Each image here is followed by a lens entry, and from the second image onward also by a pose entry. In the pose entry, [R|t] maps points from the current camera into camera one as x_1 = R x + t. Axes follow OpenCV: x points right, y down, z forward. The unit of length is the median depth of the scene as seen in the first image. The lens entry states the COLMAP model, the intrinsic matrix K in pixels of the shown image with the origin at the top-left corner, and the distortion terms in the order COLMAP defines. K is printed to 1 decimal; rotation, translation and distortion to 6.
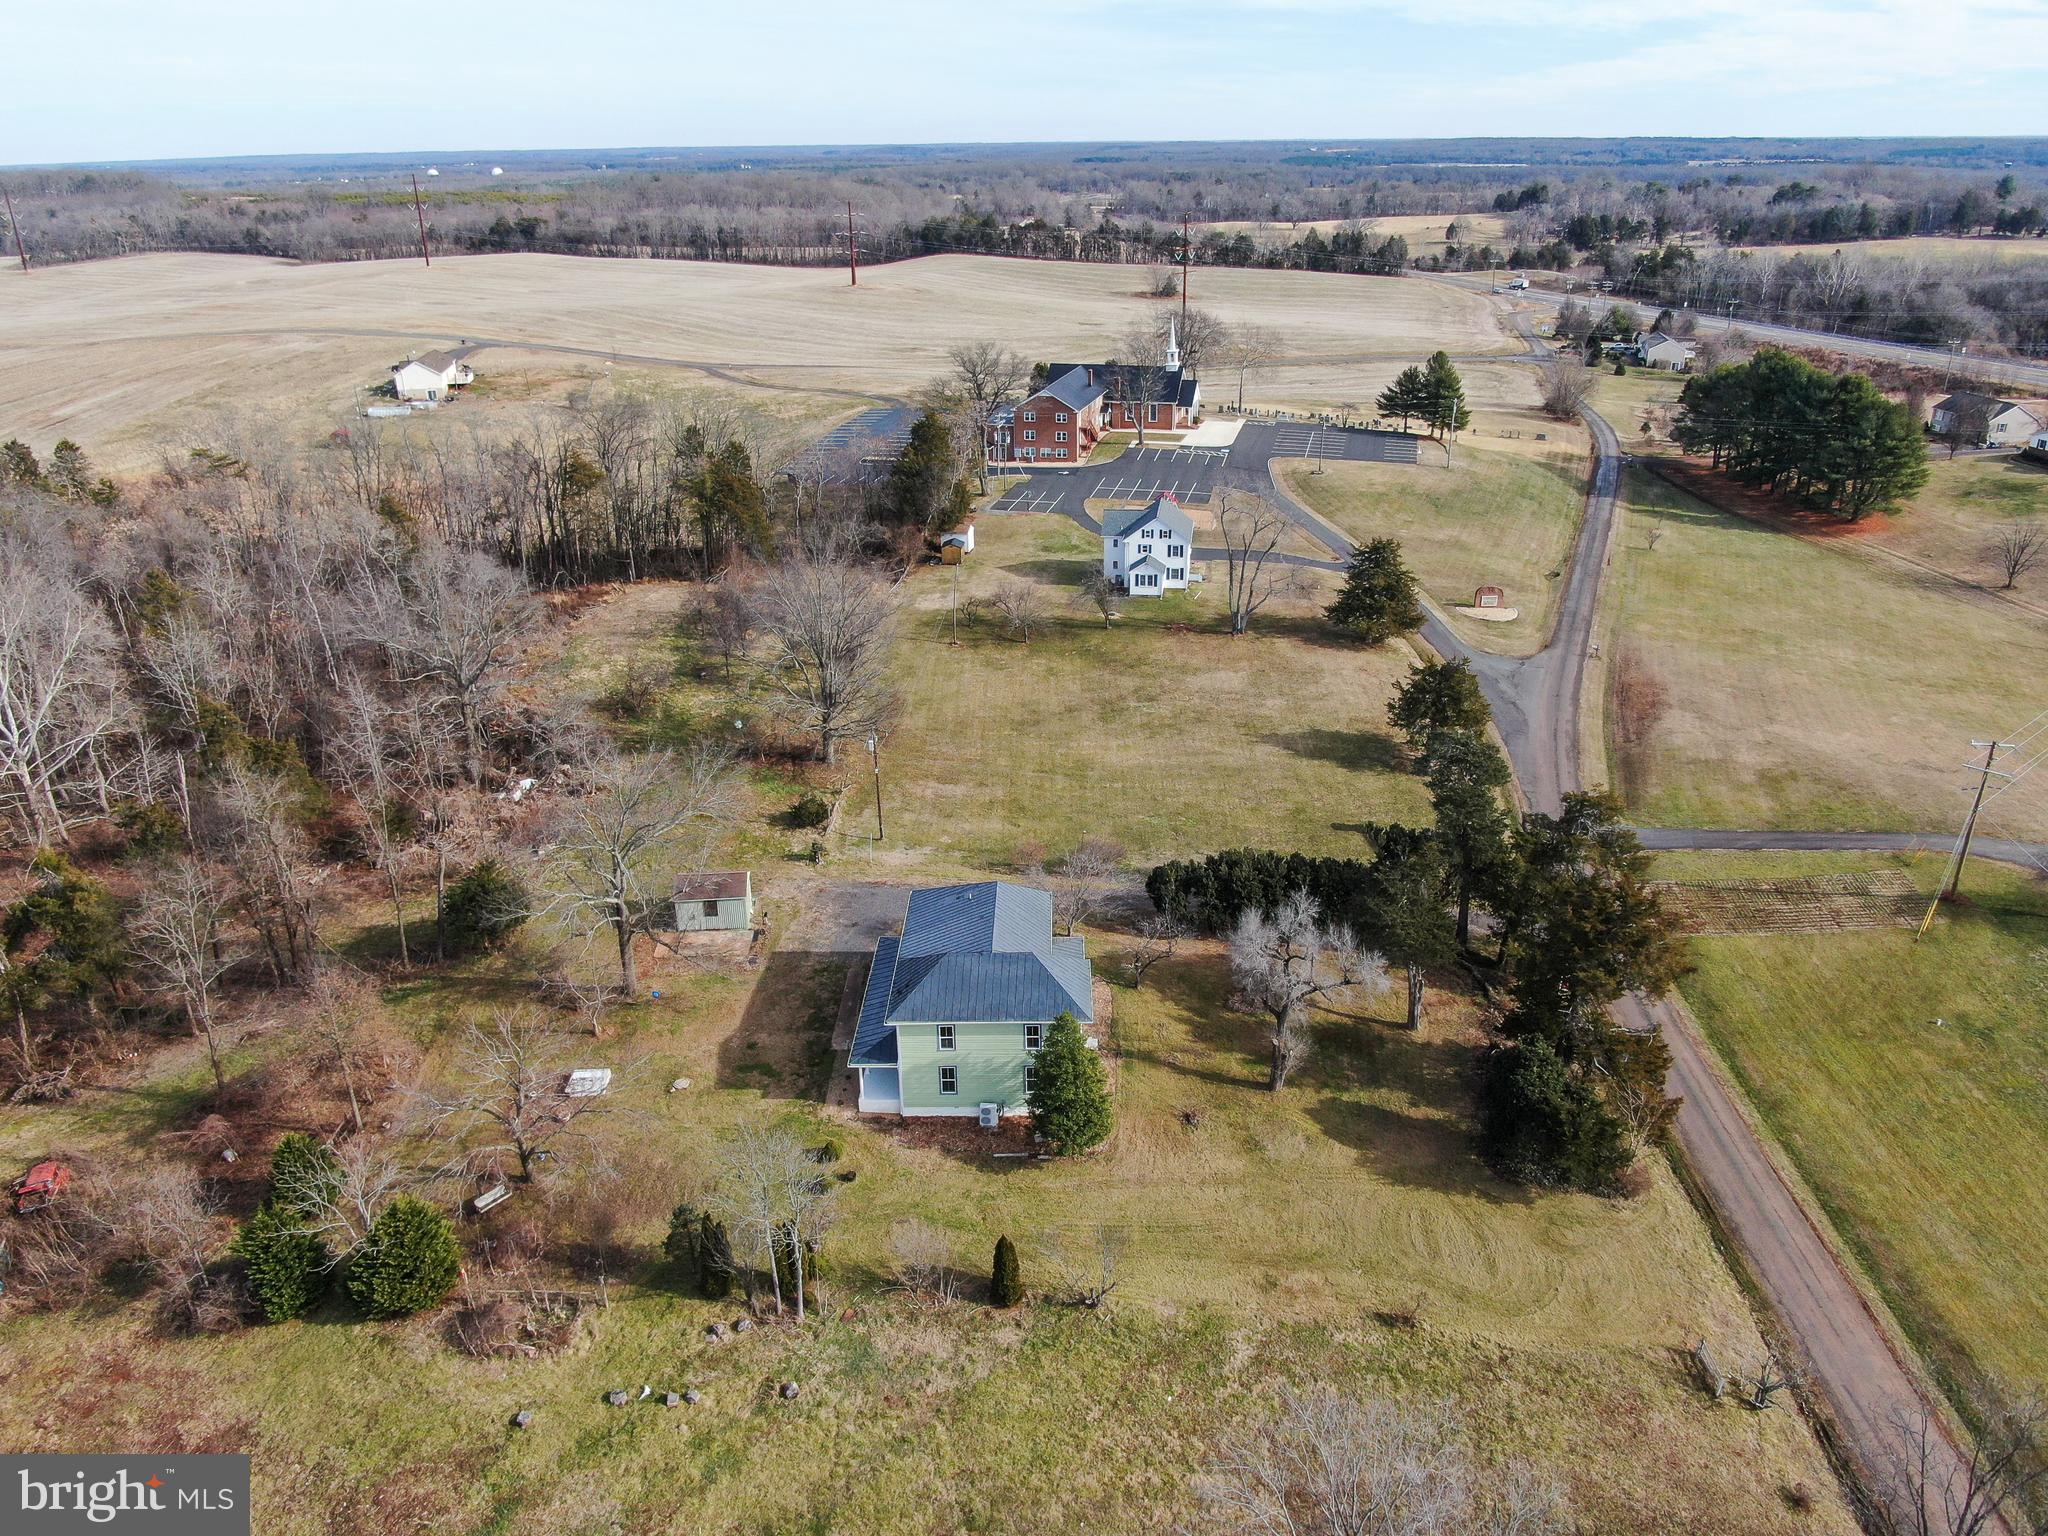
lens RADIAL K [[1515.5, 0, 1043.6], [0, 1515.5, 763.4], [0, 0, 1]] dist [0.003068, 0.003034]
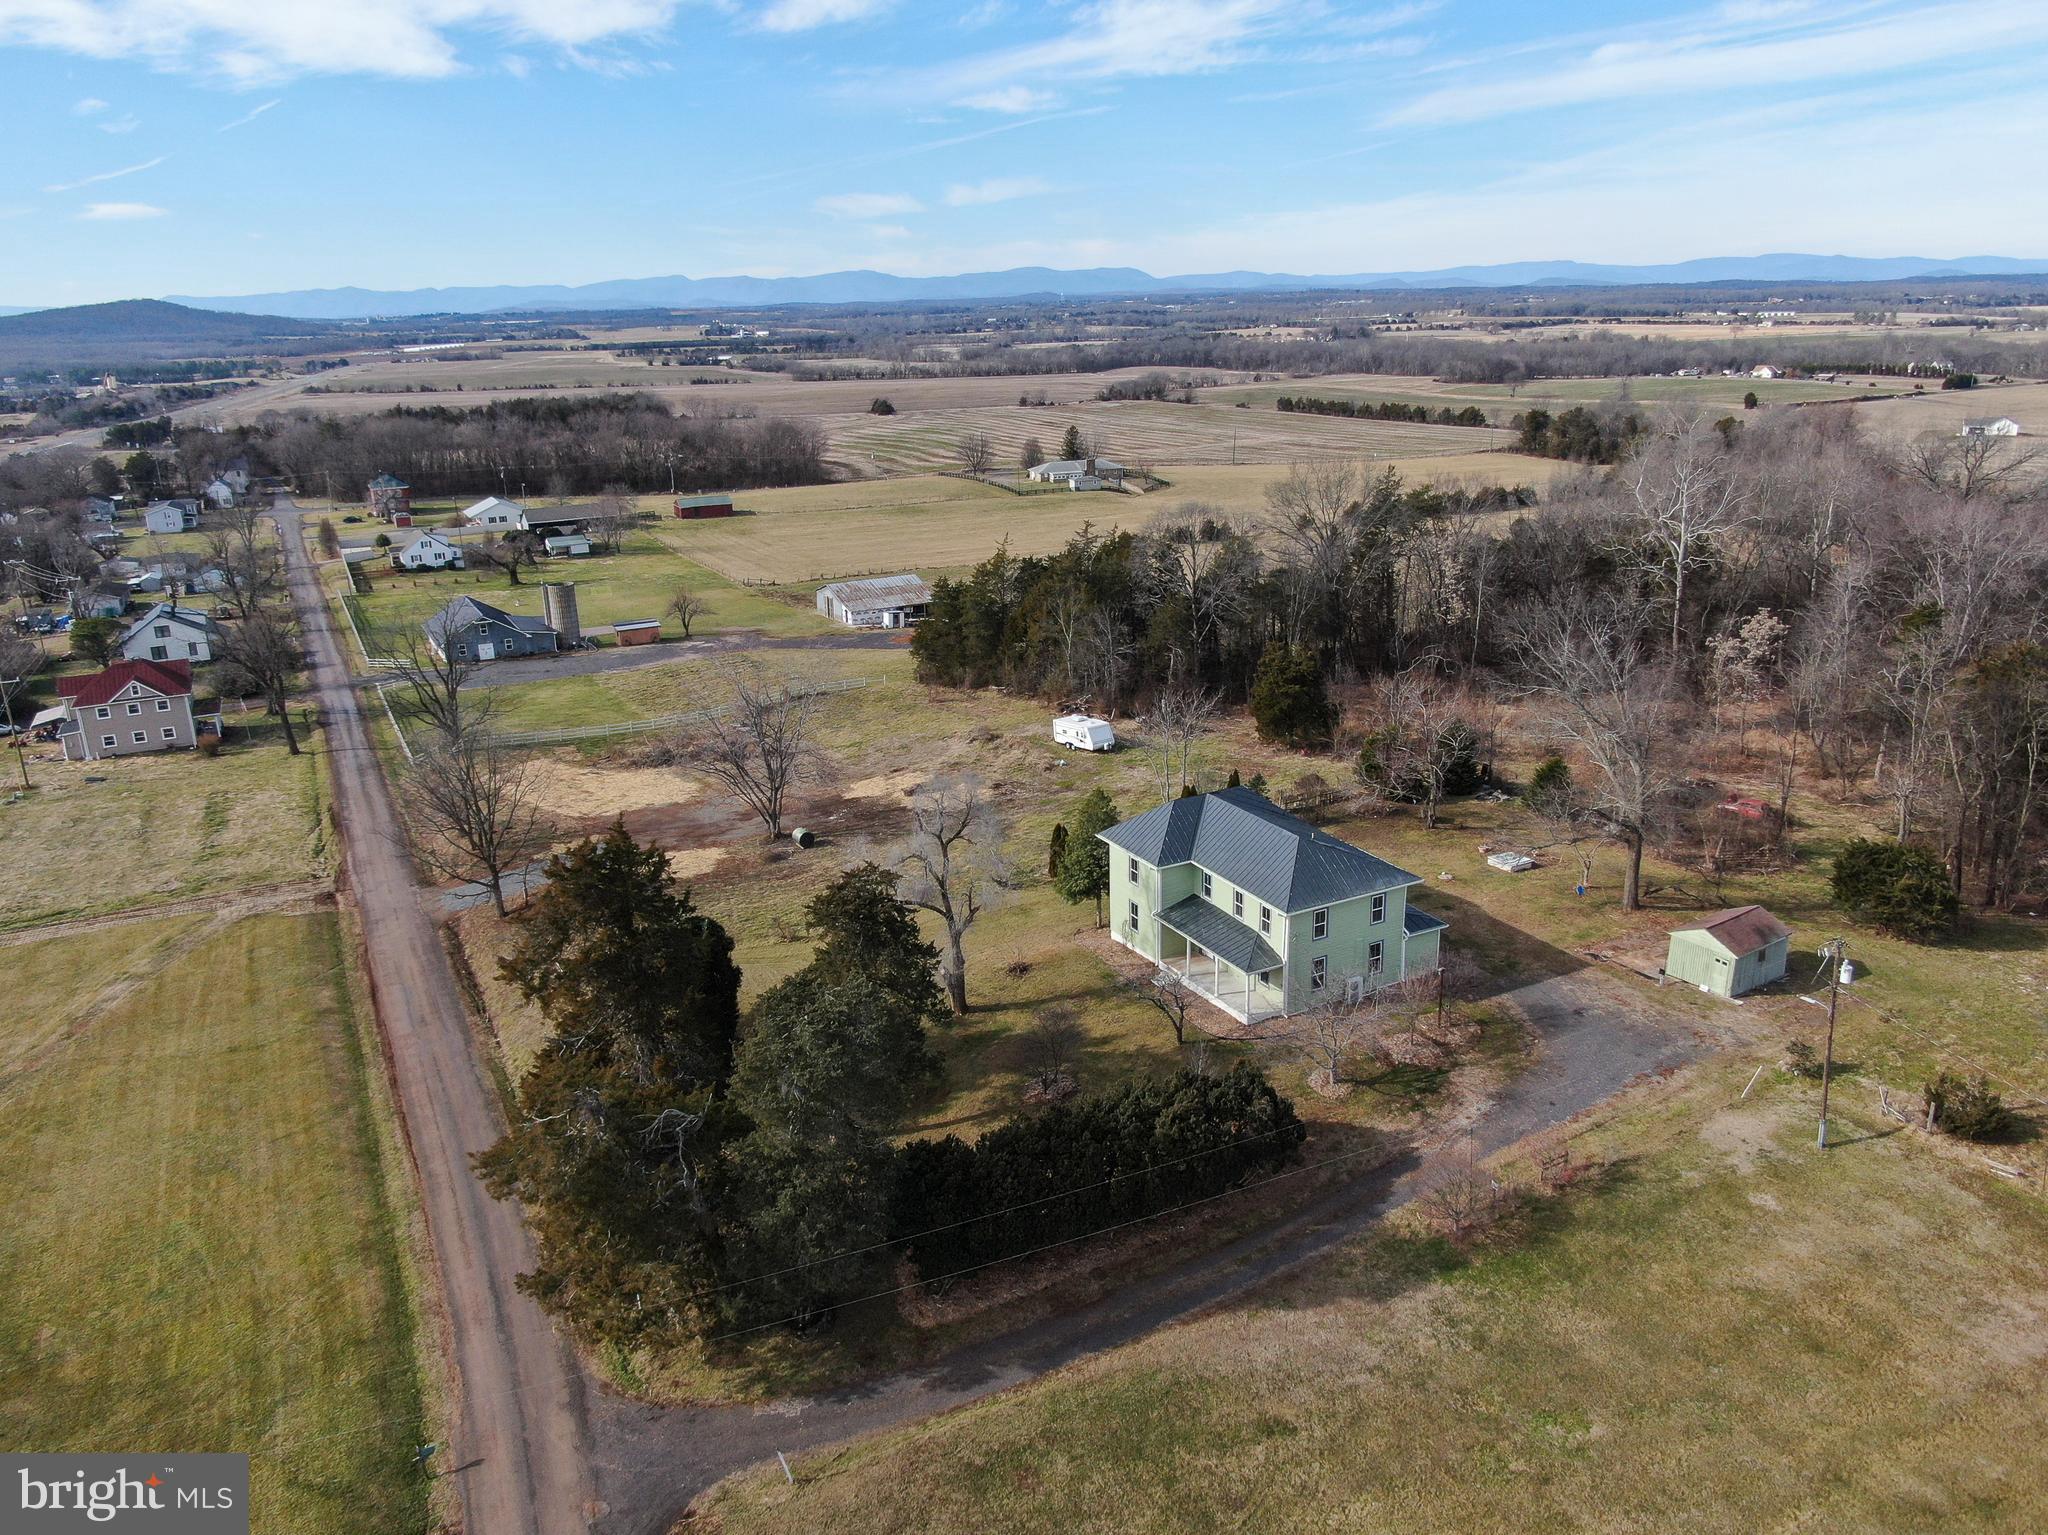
lens RADIAL K [[1507.1, 0, 1025.3], [0, 1507.1, 763.0], [0, 0, 1]] dist [-0.016217, 0.006161]
pose [[-0.884351, 0.168343, -0.435413, 0.493603], [-0.150884, 0.779577, 0.607860, -0.471298], [0.441767, 0.603258, -0.664019, 1.538947]]
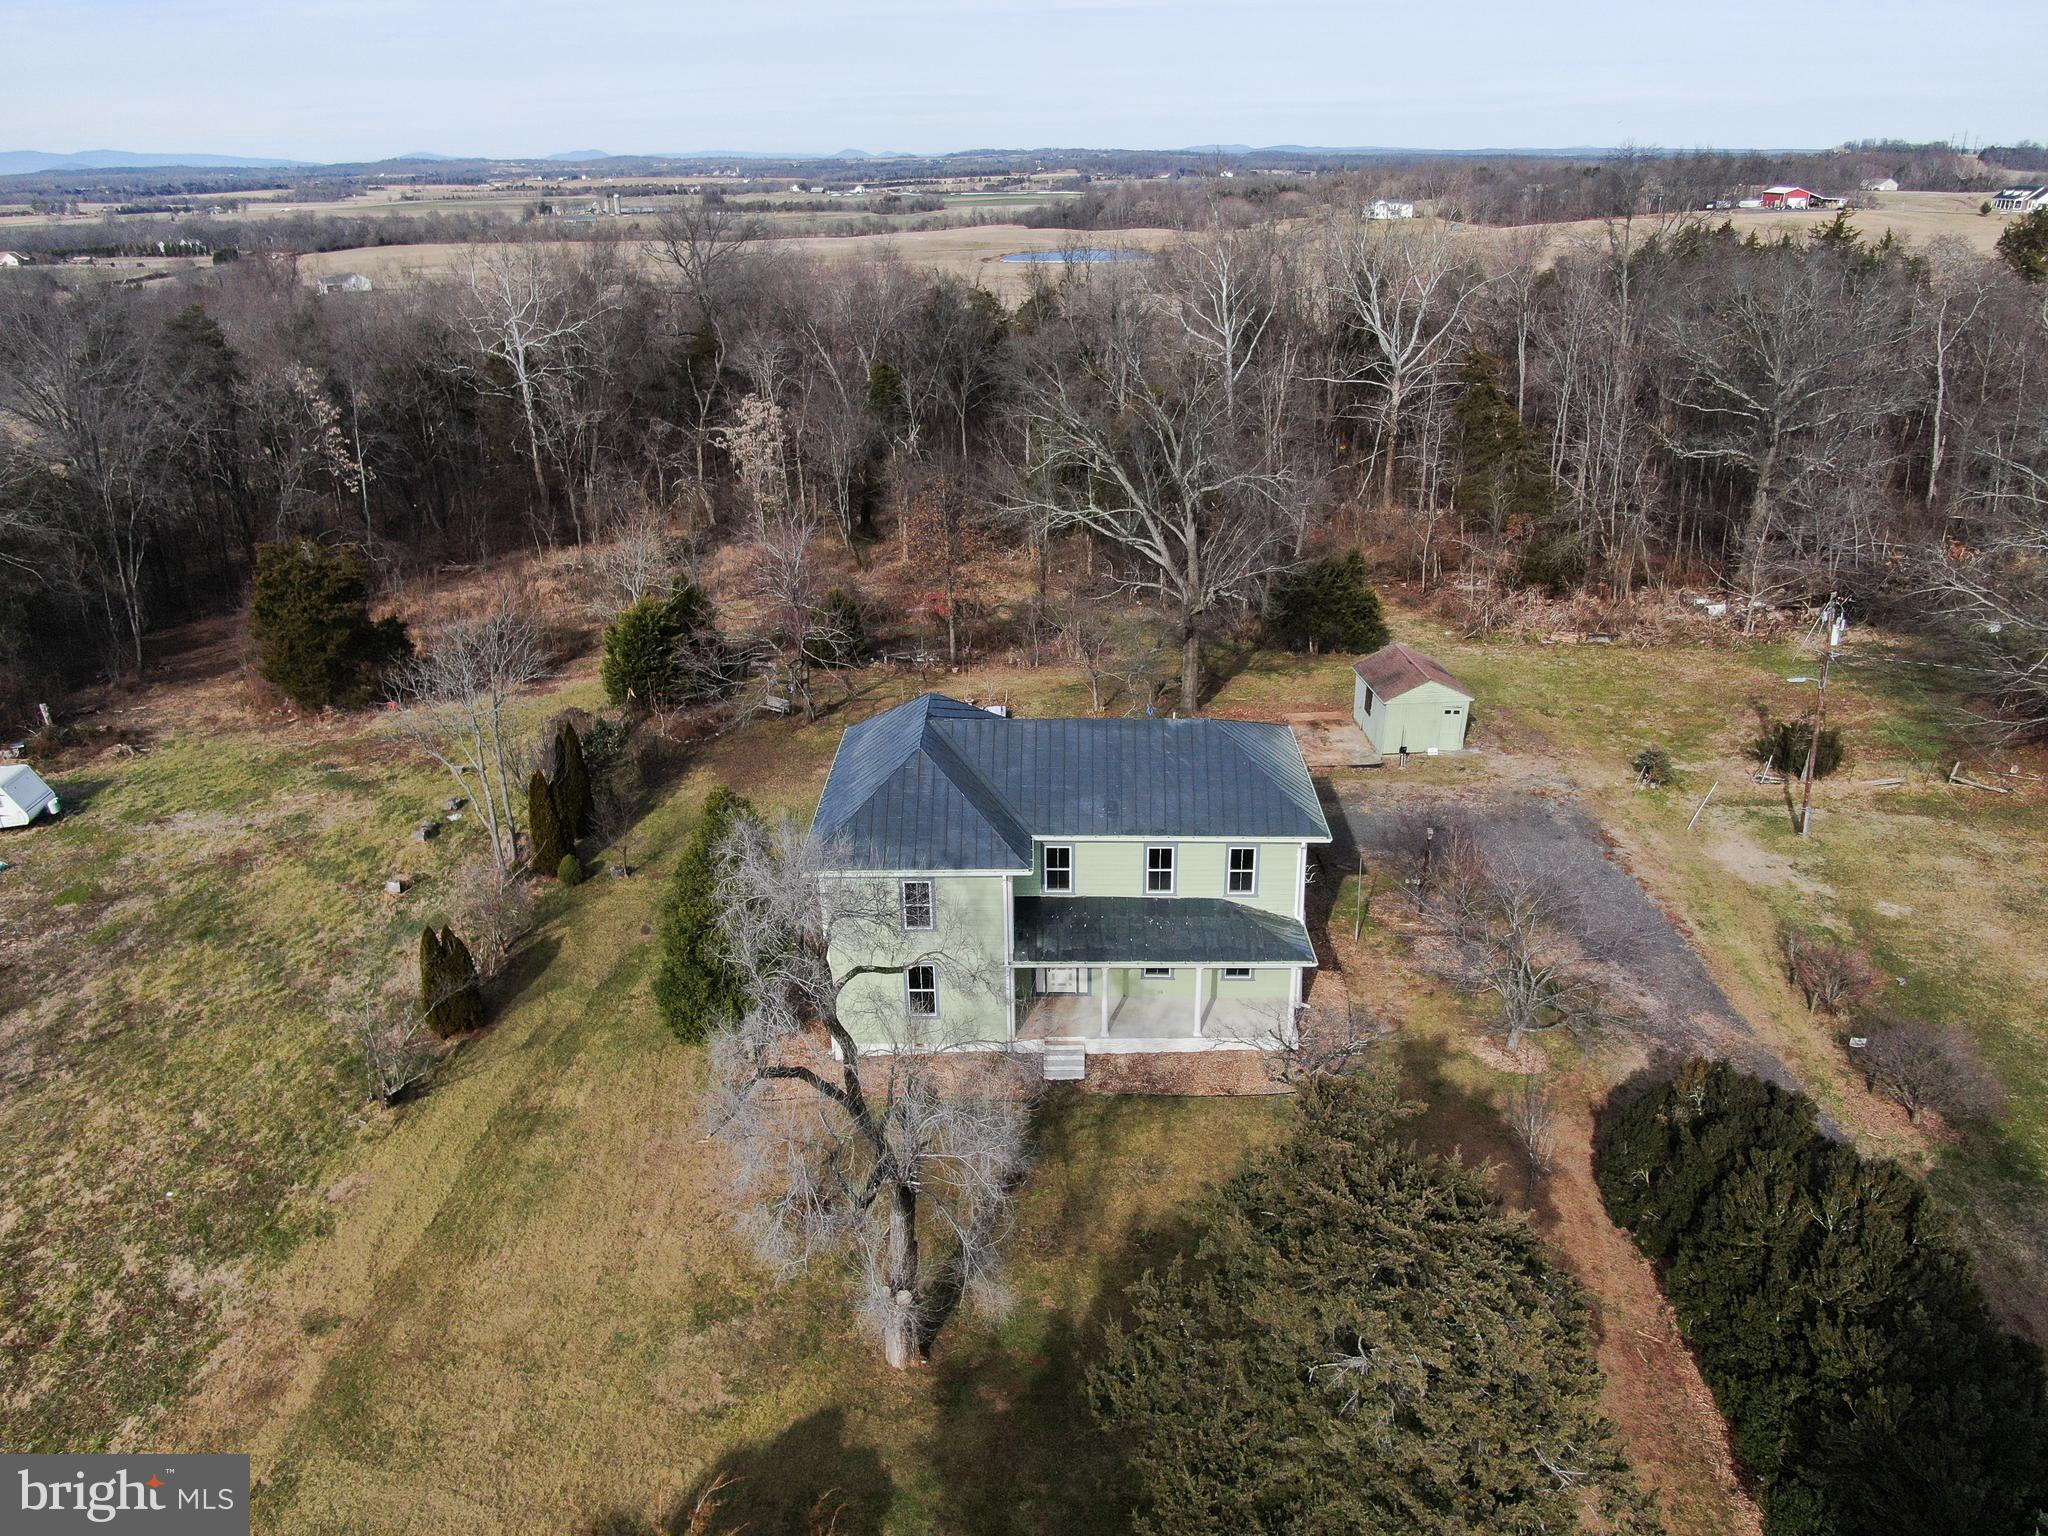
lens RADIAL K [[1496.6, 0, 1023.1], [0, 1496.6, 774.0], [0, 0, 1]] dist [-0.015079, 0.000317]
pose [[-0.018889, 0.395257, -0.918376, 0.448001], [-0.374403, 0.848910, 0.373060, -0.070007], [0.927074, 0.350890, 0.131950, 0.924515]]
